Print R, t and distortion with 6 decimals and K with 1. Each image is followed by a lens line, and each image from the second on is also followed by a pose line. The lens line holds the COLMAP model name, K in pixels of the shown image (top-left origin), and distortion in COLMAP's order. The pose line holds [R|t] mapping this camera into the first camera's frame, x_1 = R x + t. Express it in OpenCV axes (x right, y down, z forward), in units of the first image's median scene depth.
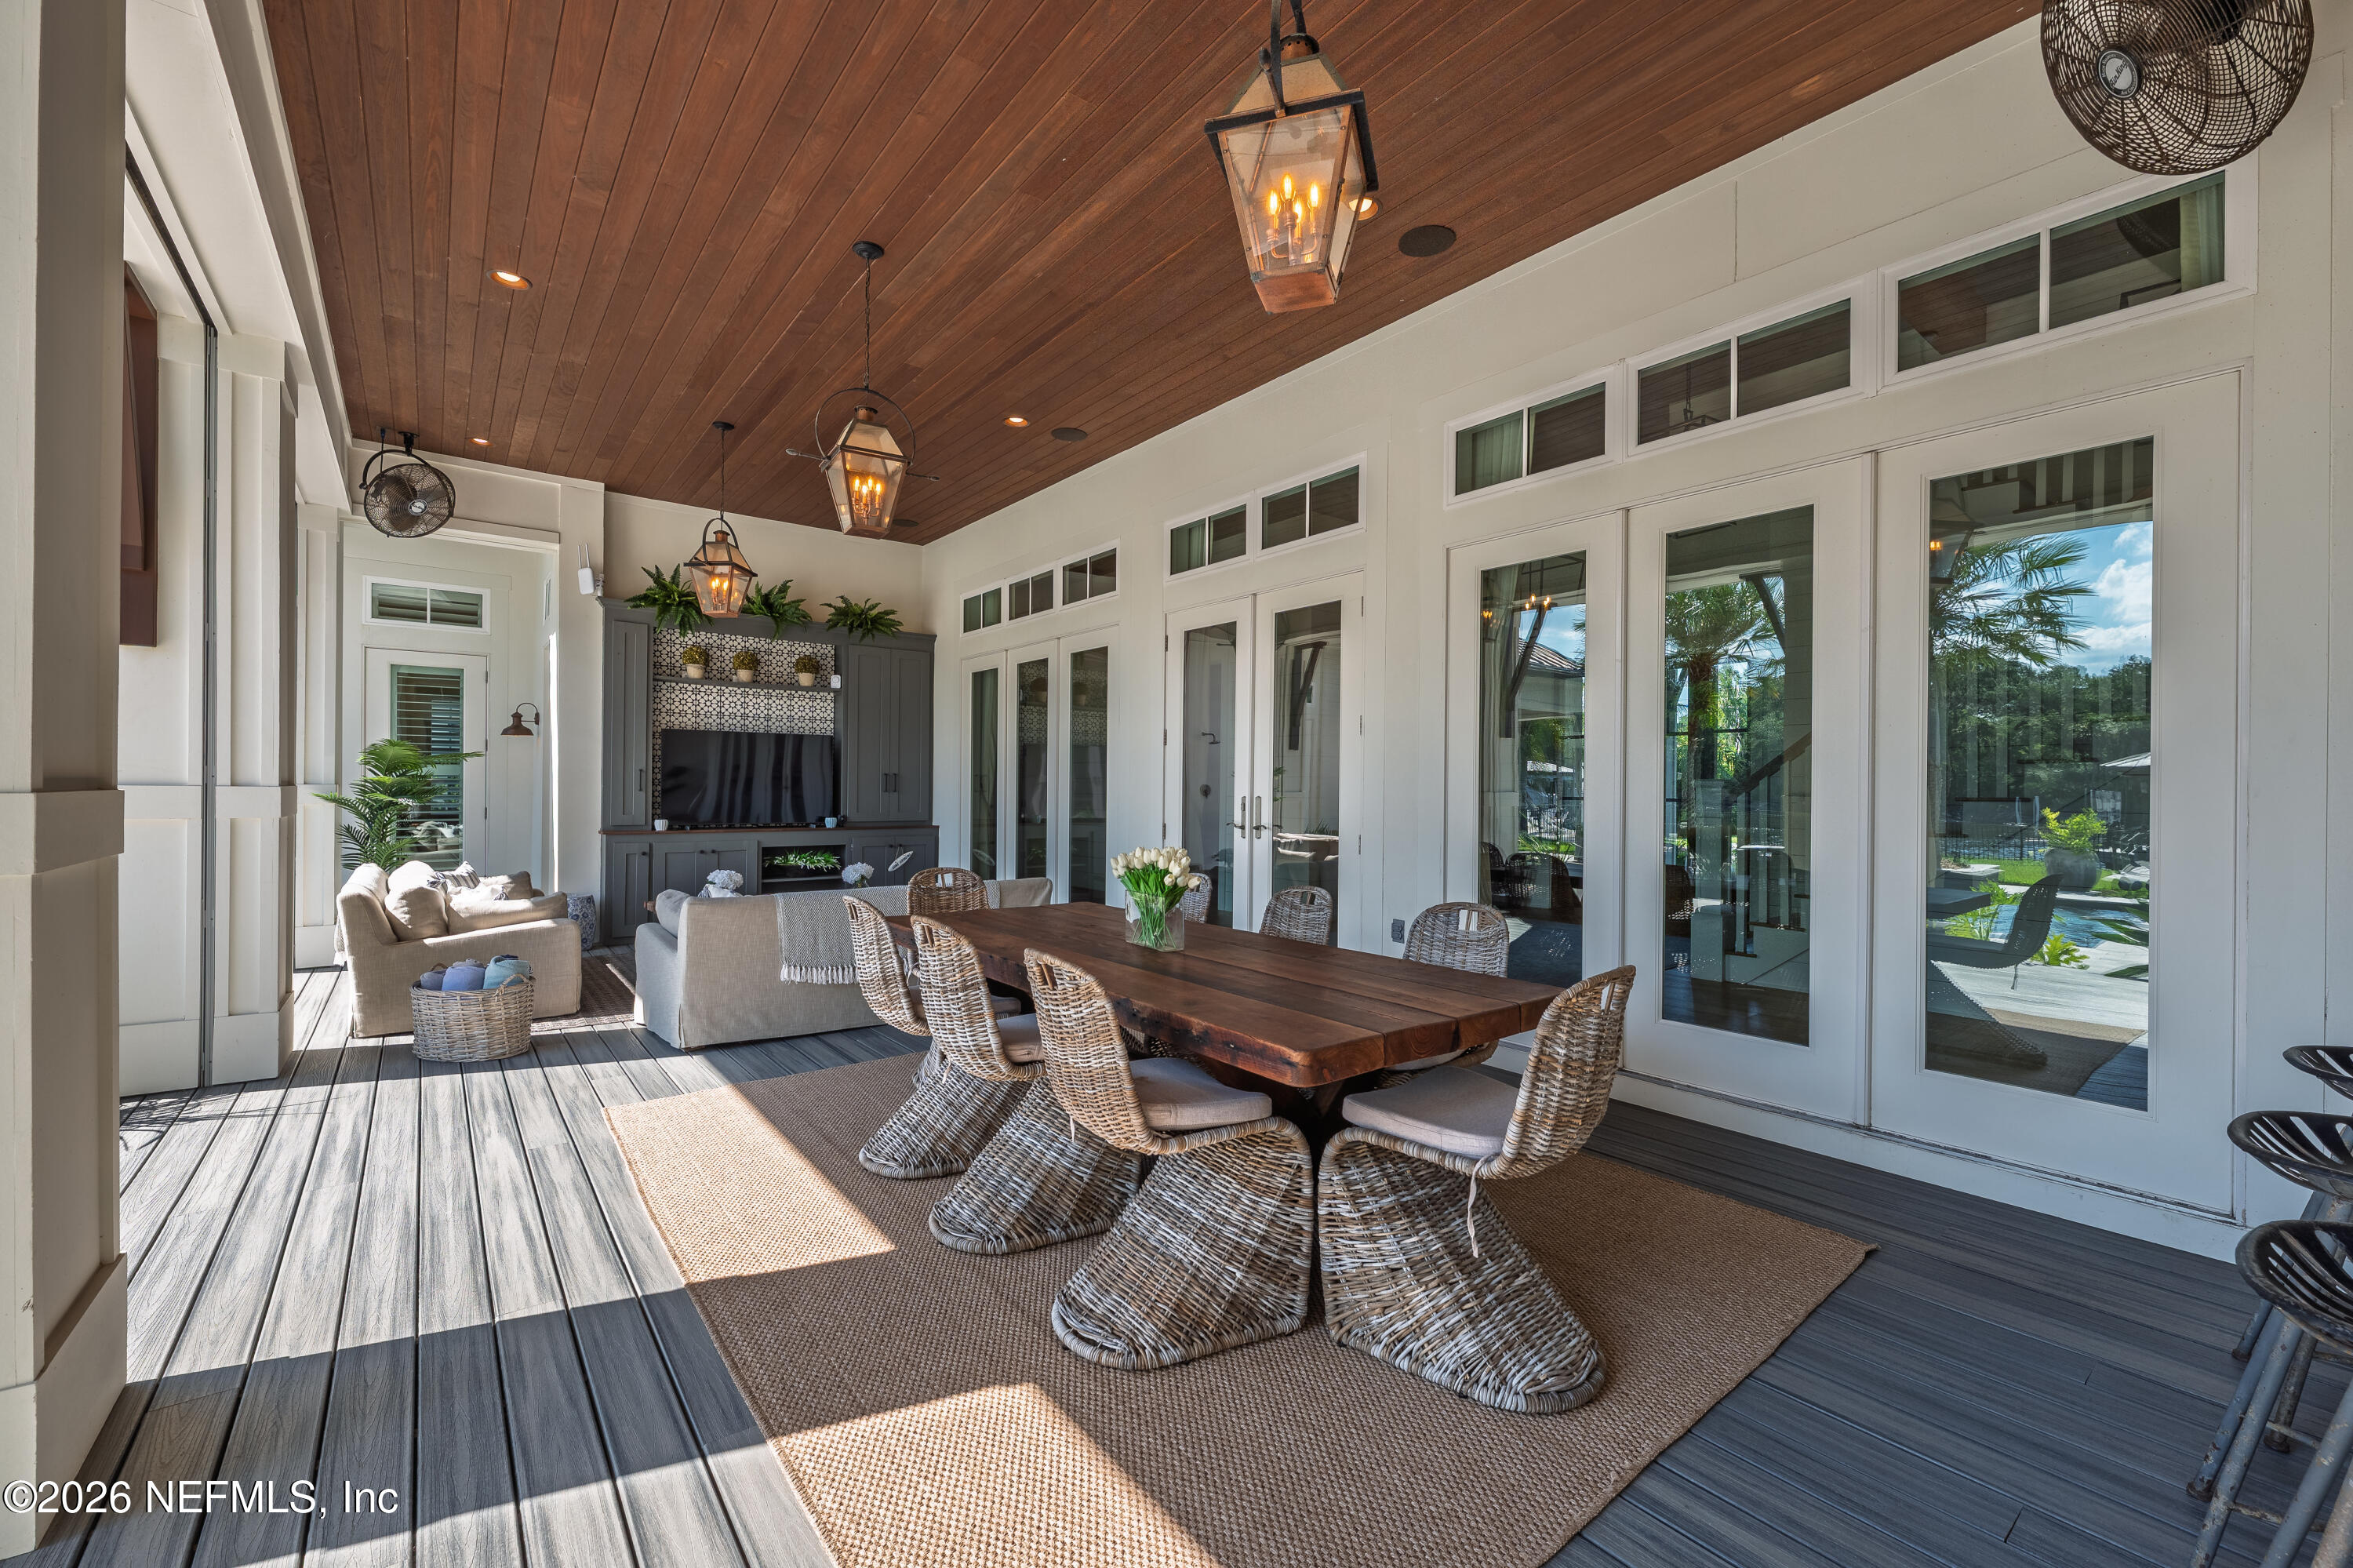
lens RADIAL K [[1007.5, 0, 1175.7], [0, 1007.5, 796.0], [0, 0, 1]] dist [0.003529, -0.000038]
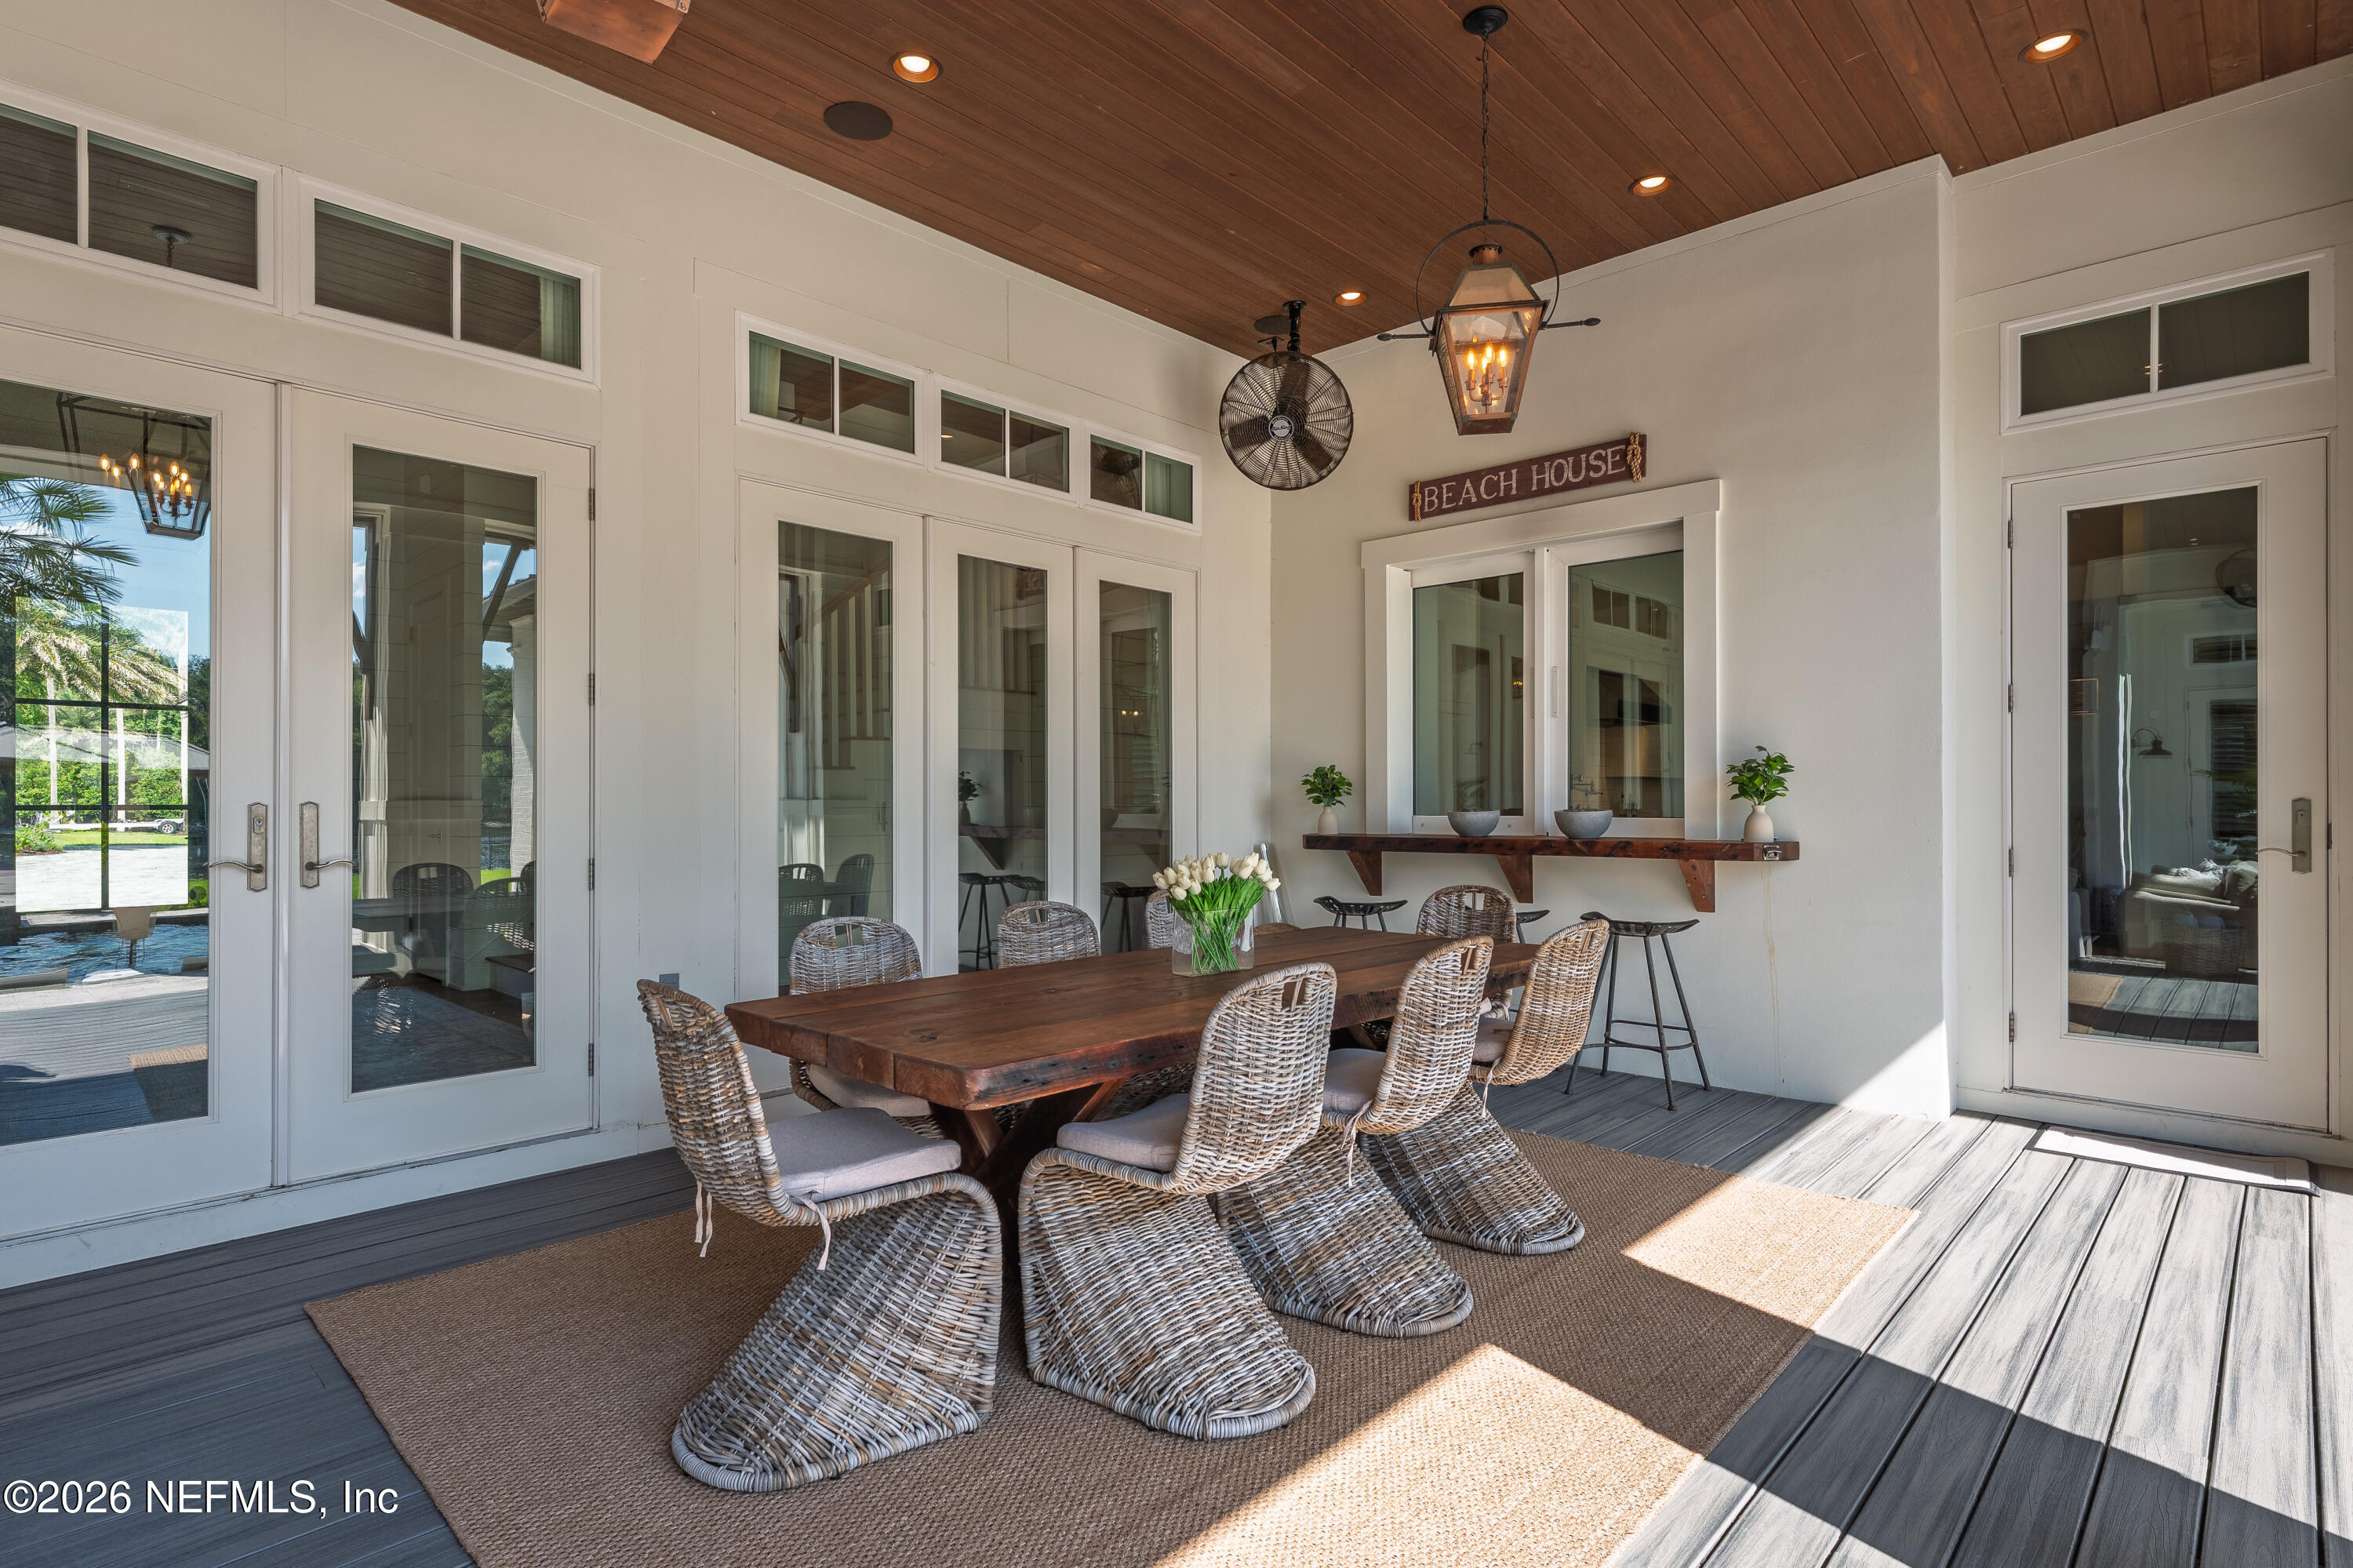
lens RADIAL K [[1085.0, 0, 1174.0], [0, 1085.0, 898.2], [0, 0, 1]] dist [-0.025561, -0.000062]
pose [[-0.129192, -0.095007, 0.987058, -0.934573], [0.001239, 0.995383, 0.095970, -0.001716], [-0.991619, 0.013621, -0.128478, 1.178162]]
